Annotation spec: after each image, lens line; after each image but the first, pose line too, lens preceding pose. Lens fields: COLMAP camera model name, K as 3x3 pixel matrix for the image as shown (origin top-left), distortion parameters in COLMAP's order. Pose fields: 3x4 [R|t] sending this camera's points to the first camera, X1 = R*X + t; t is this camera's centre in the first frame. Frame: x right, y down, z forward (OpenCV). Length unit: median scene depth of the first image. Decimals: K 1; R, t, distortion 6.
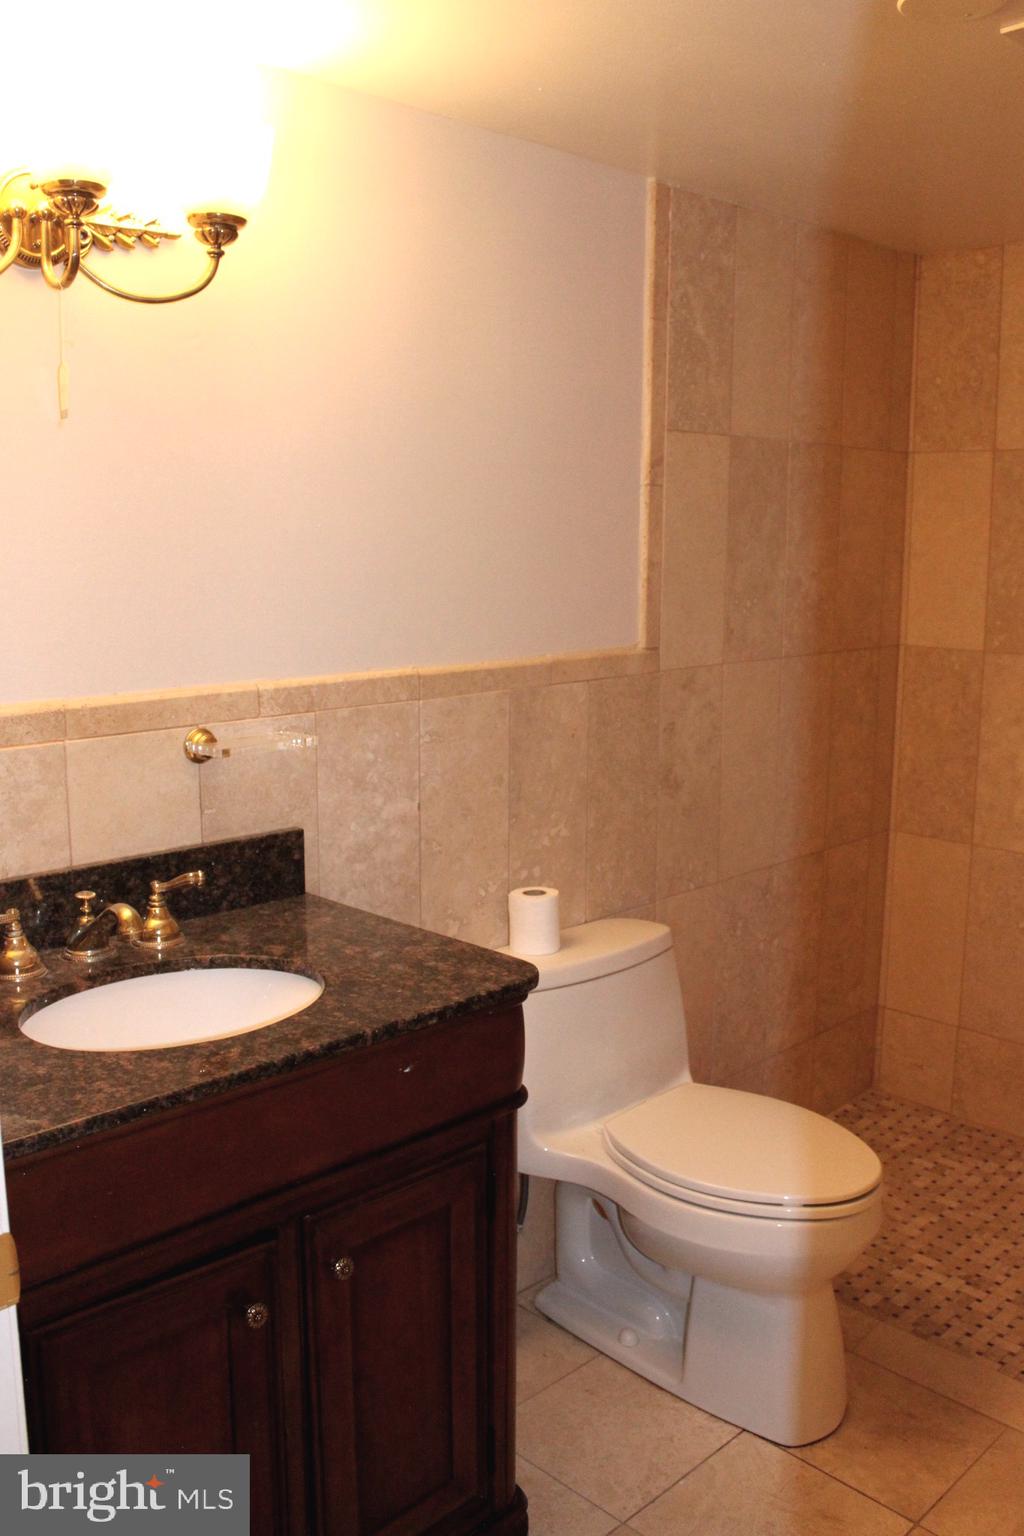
lens RADIAL K [[1371.7, 0, 512.0], [0, 1371.7, 768.0], [0, 0, 1]] dist [-0.160501, 0.169074]
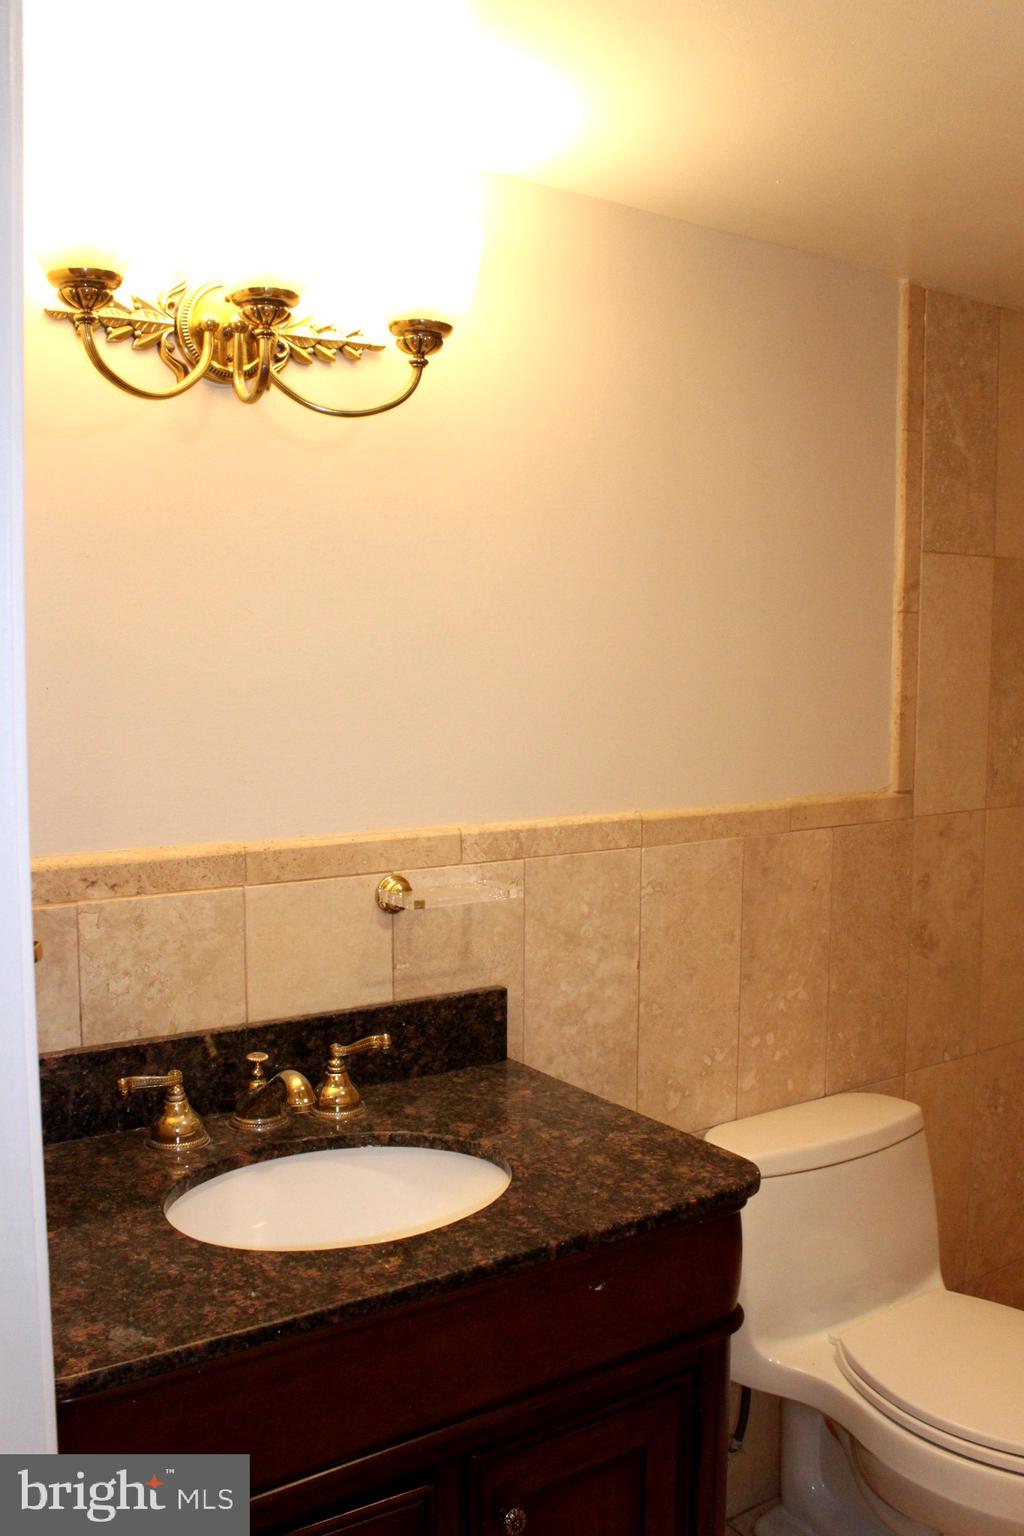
lens RADIAL K [[1366.6, 0, 506.1], [0, 1366.6, 771.1], [0, 0, 1]] dist [-0.159445, 0.158153]
pose [[0.982067, 0.014148, -0.187999, 0.013744], [-0.030995, 0.995728, -0.086982, -0.019097], [0.185965, 0.091249, 0.978310, 0.098636]]
